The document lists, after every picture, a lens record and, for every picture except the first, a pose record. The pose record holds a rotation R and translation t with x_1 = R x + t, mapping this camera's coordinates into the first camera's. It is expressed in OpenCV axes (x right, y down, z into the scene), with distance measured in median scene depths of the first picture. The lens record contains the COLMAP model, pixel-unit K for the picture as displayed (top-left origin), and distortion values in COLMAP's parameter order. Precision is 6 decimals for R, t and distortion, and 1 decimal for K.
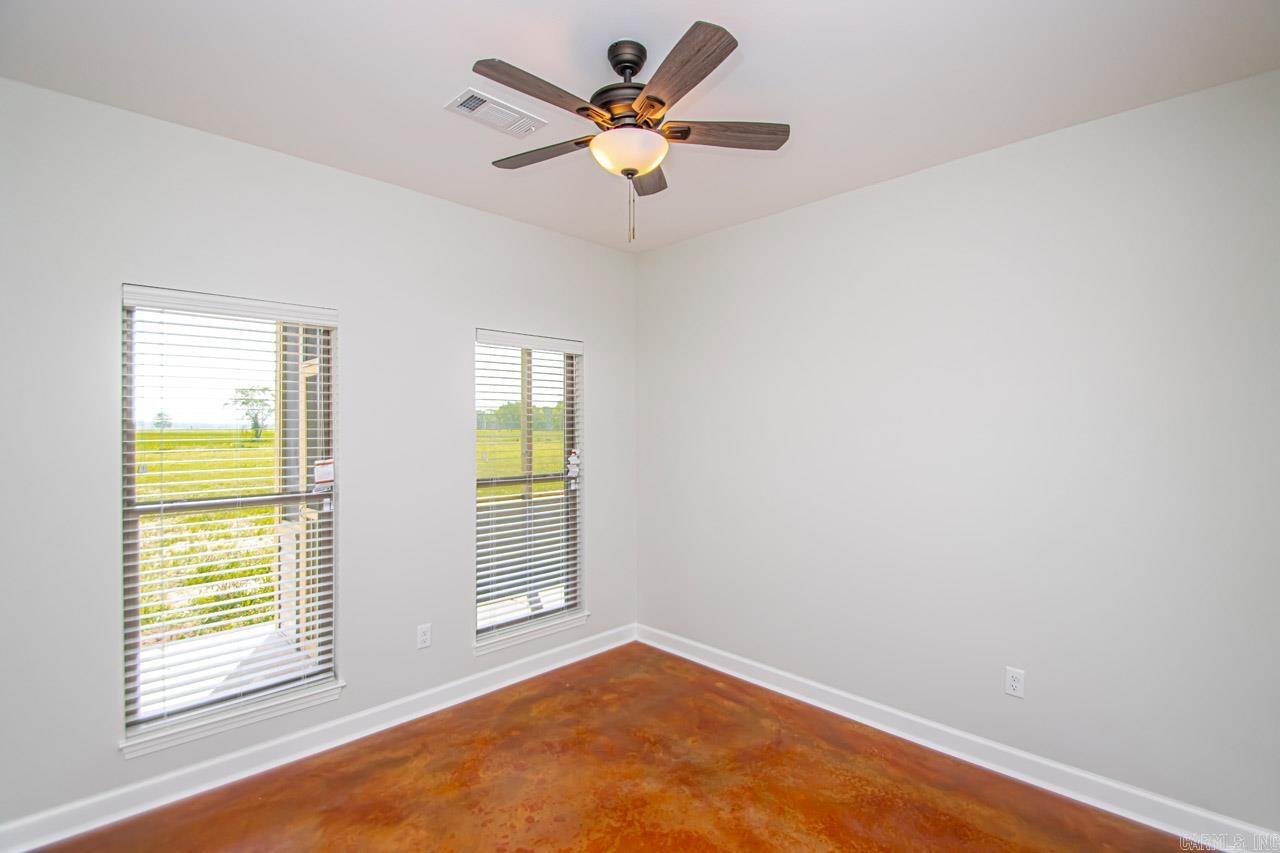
lens RADIAL K [[597.4, 0, 651.6], [0, 597.4, 426.5], [0, 0, 1]] dist [0.025370, -0.021839]
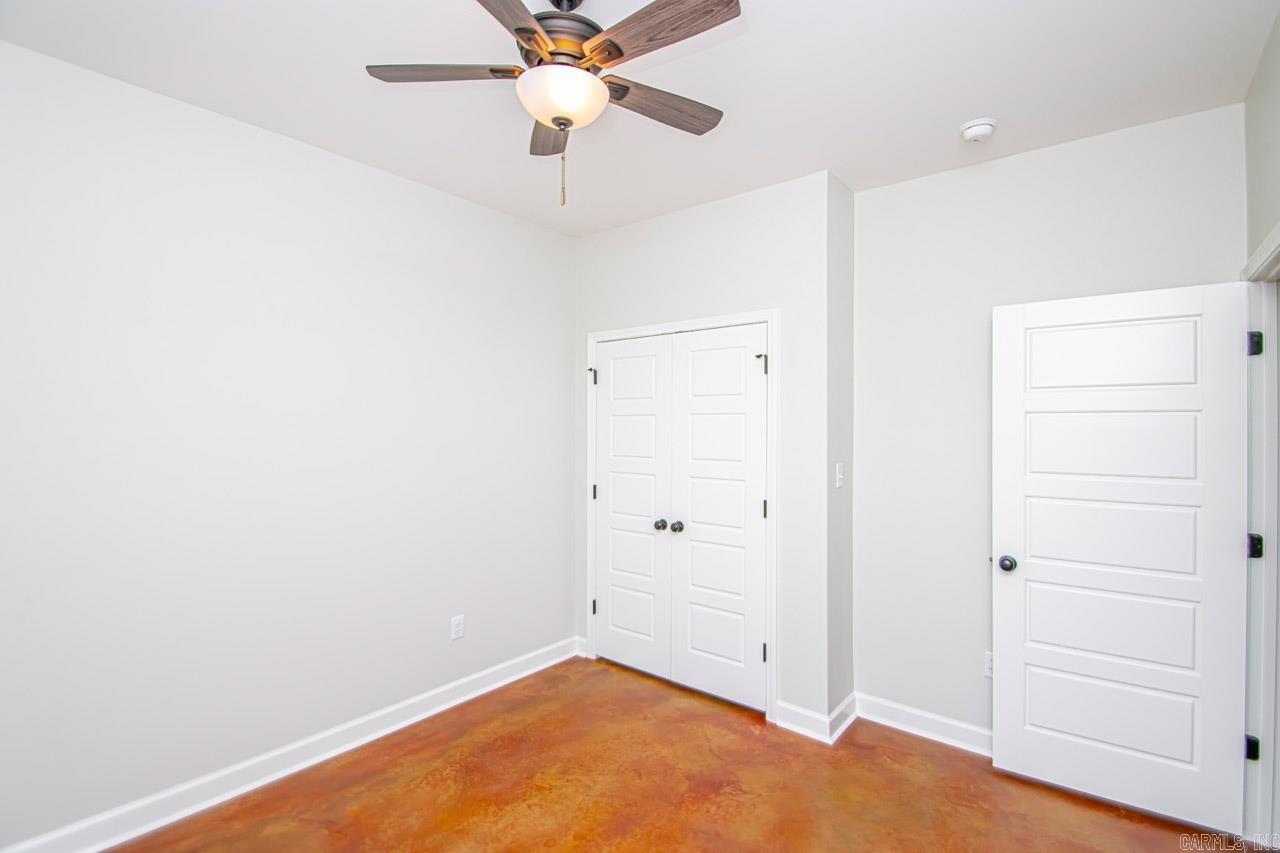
lens RADIAL K [[597.4, 0, 651.6], [0, 597.4, 426.5], [0, 0, 1]] dist [0.025370, -0.021839]
pose [[-0.106754, -0.000953, 0.994285, -0.721611], [0.001745, 0.999998, 0.001146, 0.008708], [-0.994284, 0.001858, -0.106753, 0.780497]]
